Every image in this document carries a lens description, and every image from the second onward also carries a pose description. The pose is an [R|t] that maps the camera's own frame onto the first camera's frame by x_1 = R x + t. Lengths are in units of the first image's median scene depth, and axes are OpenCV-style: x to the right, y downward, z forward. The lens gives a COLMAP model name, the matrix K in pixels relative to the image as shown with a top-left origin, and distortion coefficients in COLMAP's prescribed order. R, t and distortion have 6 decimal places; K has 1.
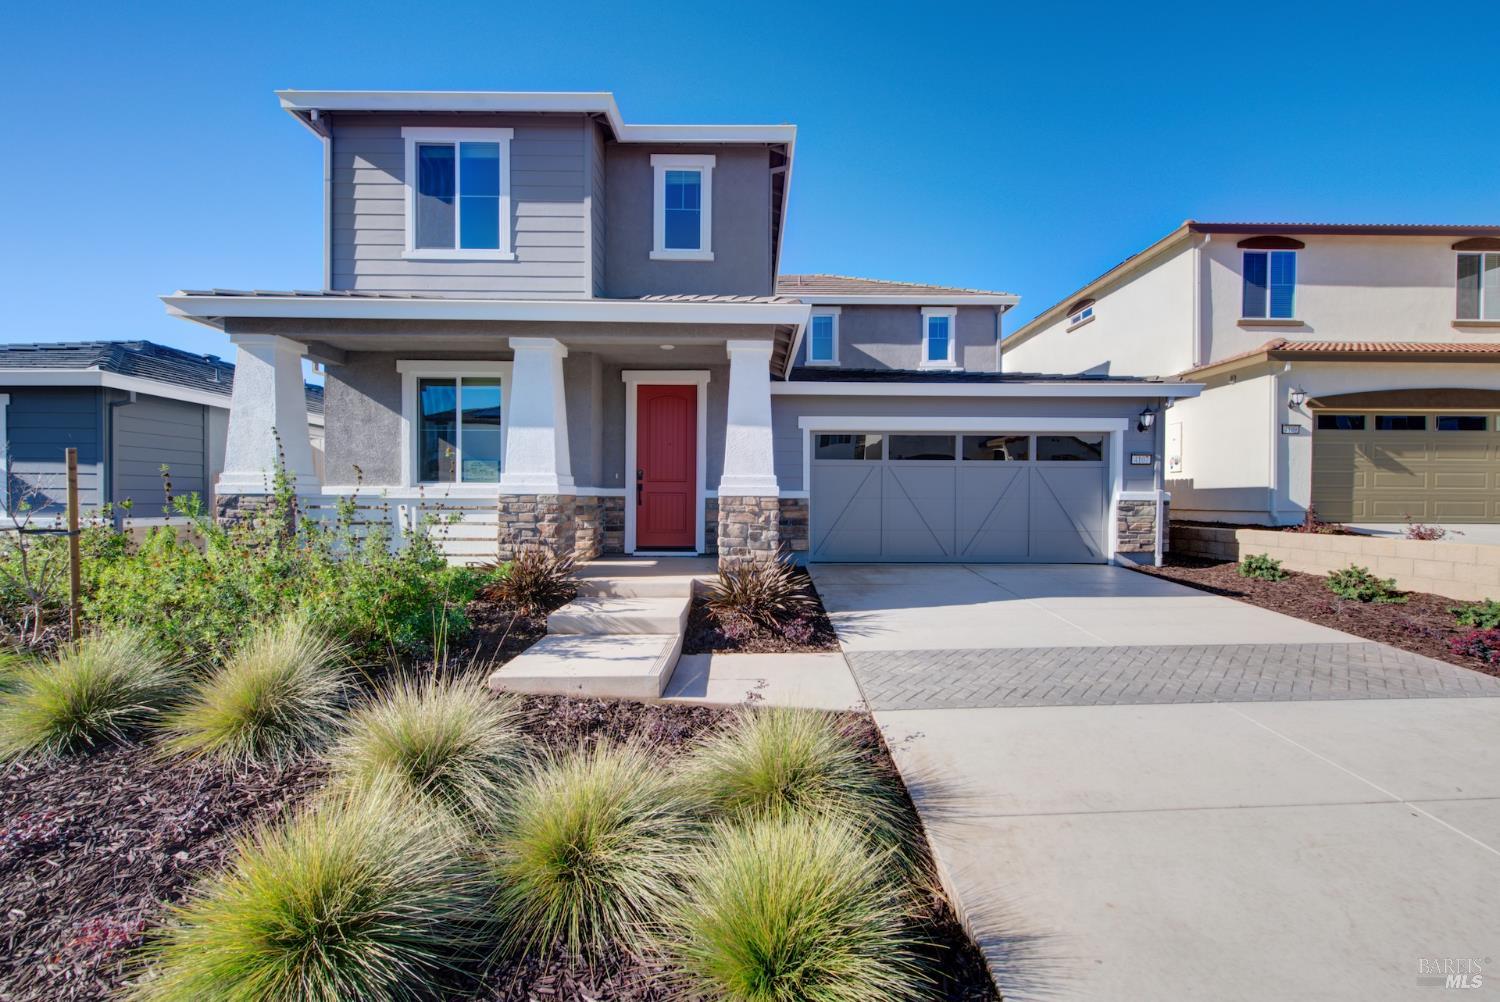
lens RADIAL K [[599.5, 0, 757.7], [0, 599.5, 504.0], [0, 0, 1]] dist [-0.000142, -0.000878]
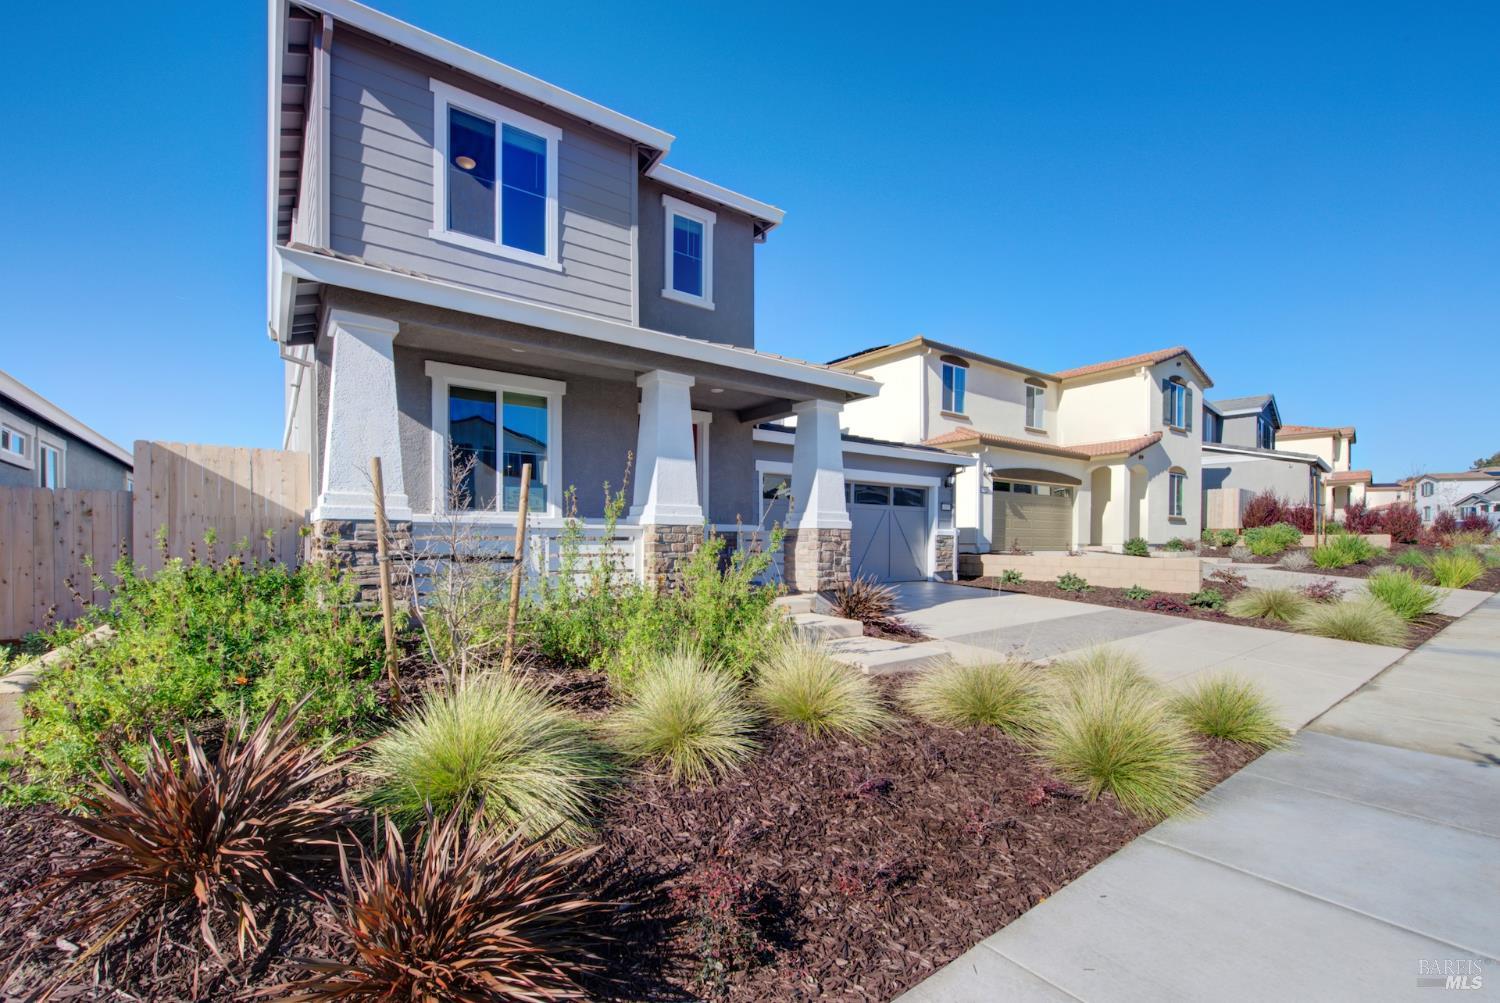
lens RADIAL K [[648.5, 0, 751.8], [0, 648.5, 550.5], [0, 0, 1]] dist [-0.001427, -0.000458]
pose [[0.808869, -0.009868, 0.587906, -0.756499], [0.004773, 0.999936, 0.010217, 0.013794], [-0.587969, -0.005458, 0.808865, 0.016618]]
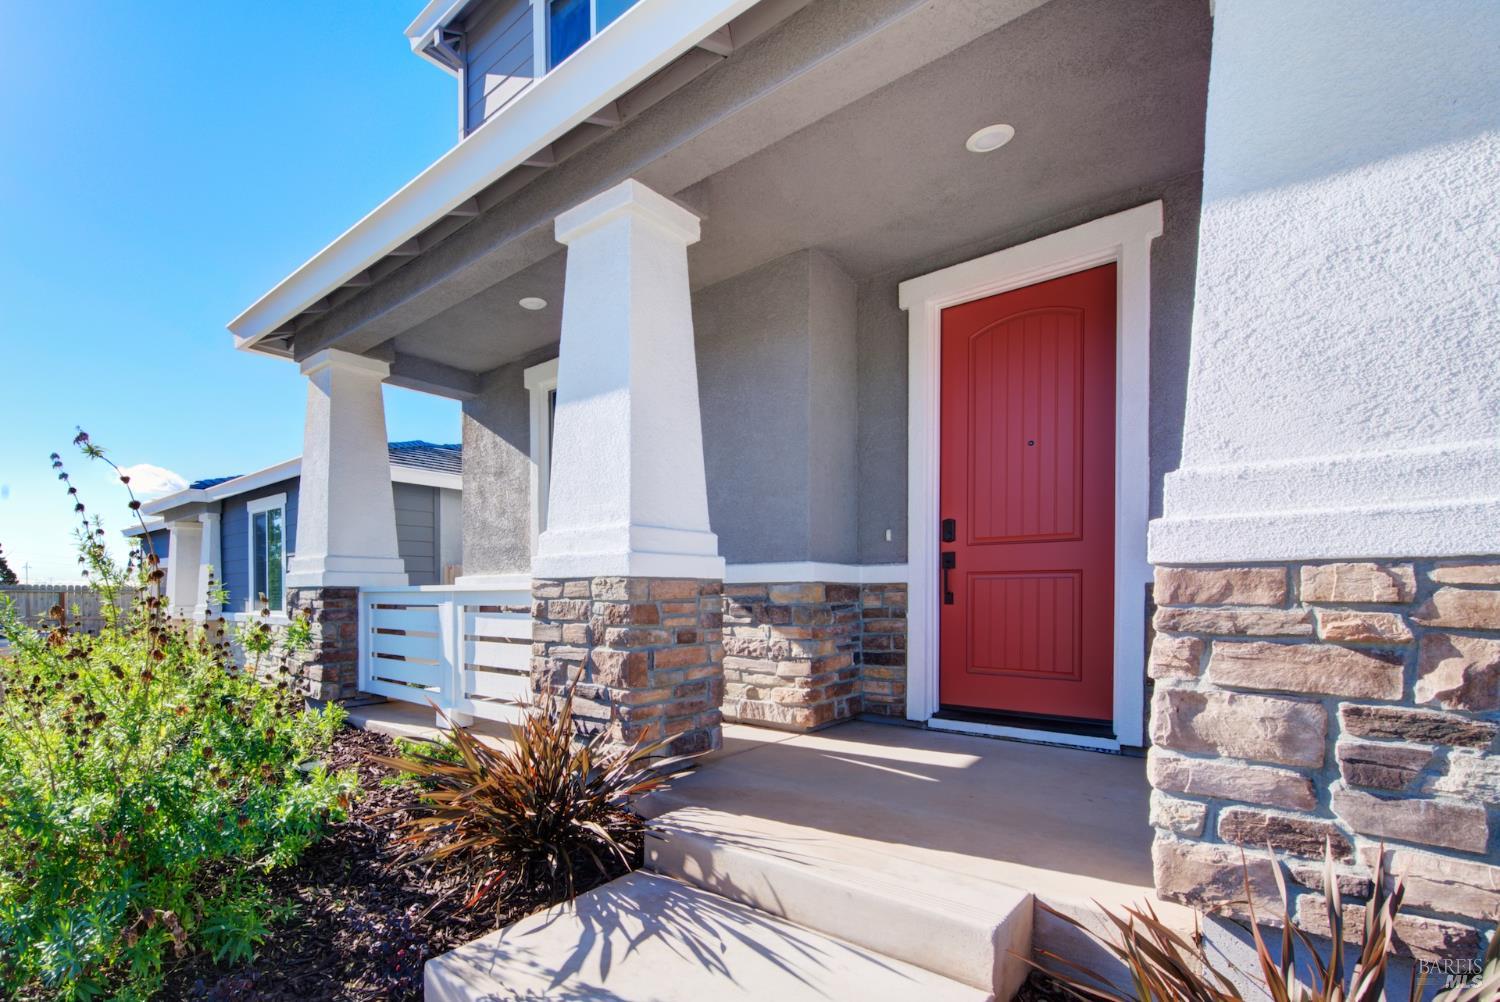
lens RADIAL K [[714.6, 0, 608.9], [0, 714.6, 599.6], [0, 0, 1]] dist [-0.000628, -0.001284]
pose [[0.699020, -0.002224, -0.715099, -0.012213], [-0.000148, 0.999995, -0.003255, 0.000475], [0.715102, 0.002381, 0.699016, 0.540110]]
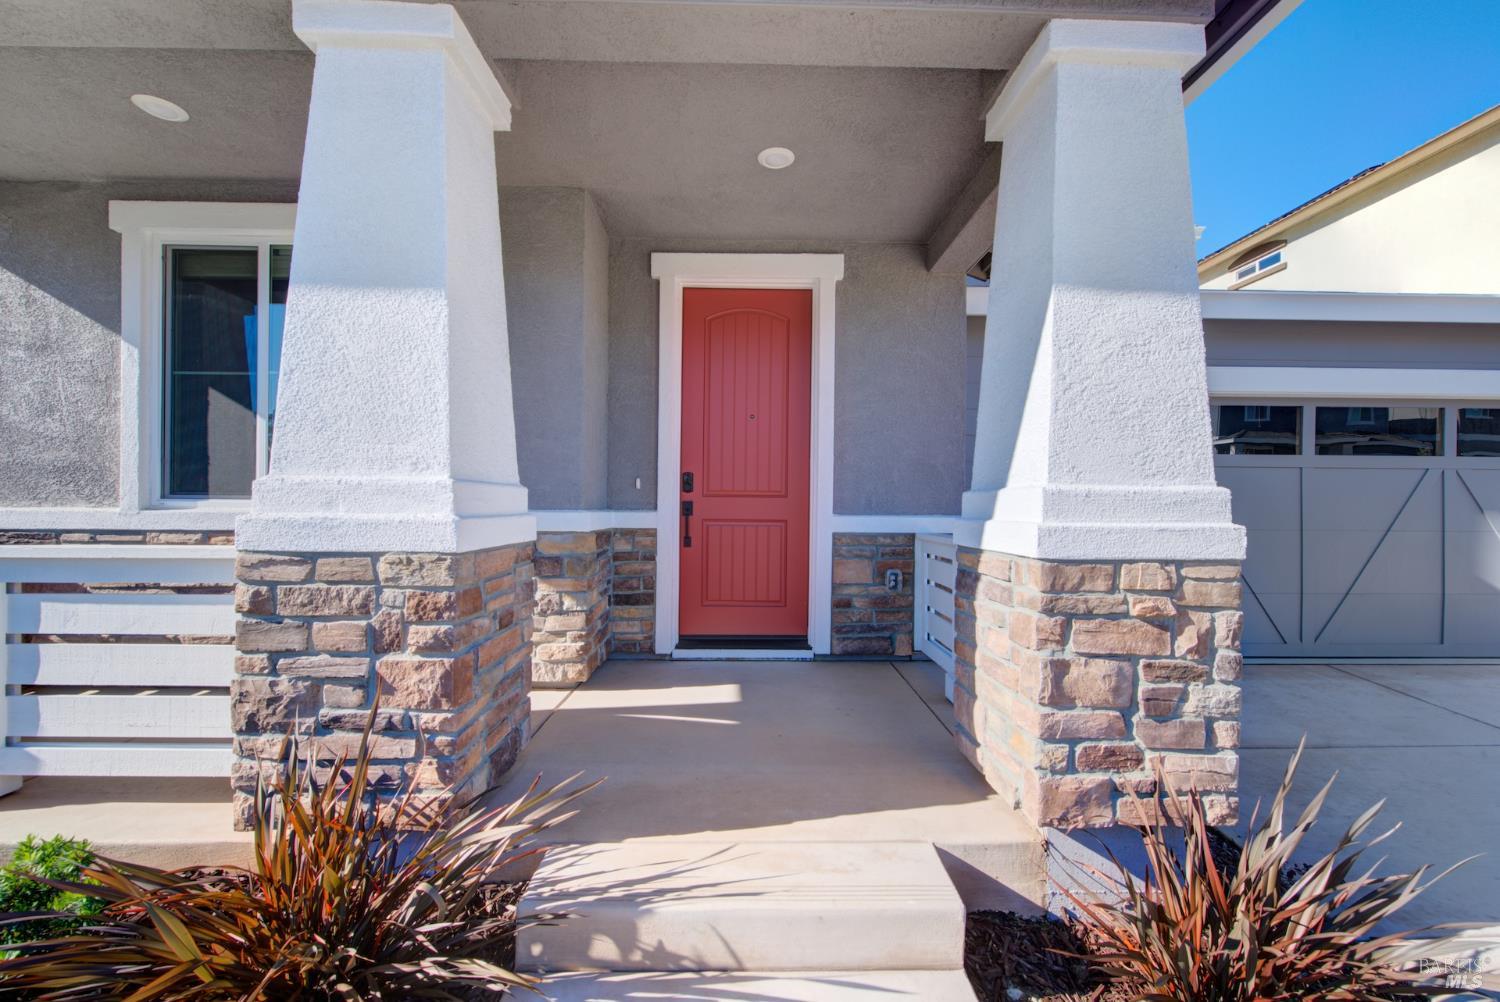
lens RADIAL K [[599.5, 0, 757.7], [0, 599.5, 504.0], [0, 0, 1]] dist [-0.000142, -0.000878]
pose [[0.999967, 0.003775, 0.007228, -0.158129], [-0.003699, 0.999938, -0.010487, -0.028872], [-0.007267, 0.010460, 0.999919, 0.582592]]
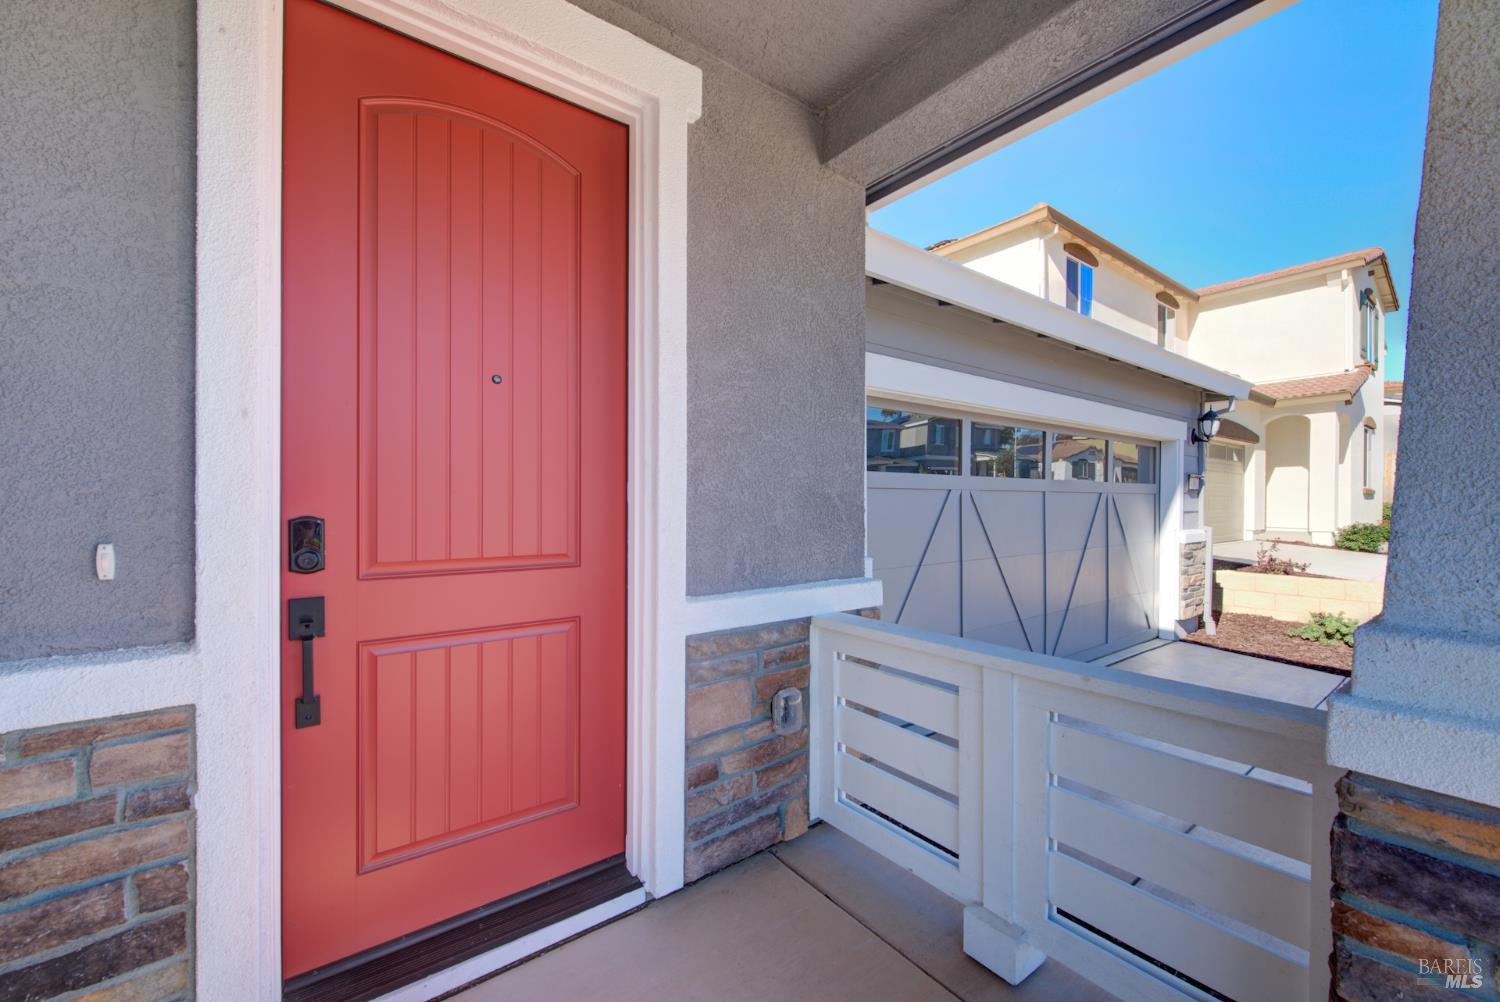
lens RADIAL K [[599.5, 0, 757.7], [0, 599.5, 504.0], [0, 0, 1]] dist [-0.000142, -0.000878]
pose [[0.800654, -0.006816, 0.599089, -0.212731], [0.007923, 0.999968, 0.000787, -0.063349], [-0.599075, 0.004117, 0.800682, 0.862172]]
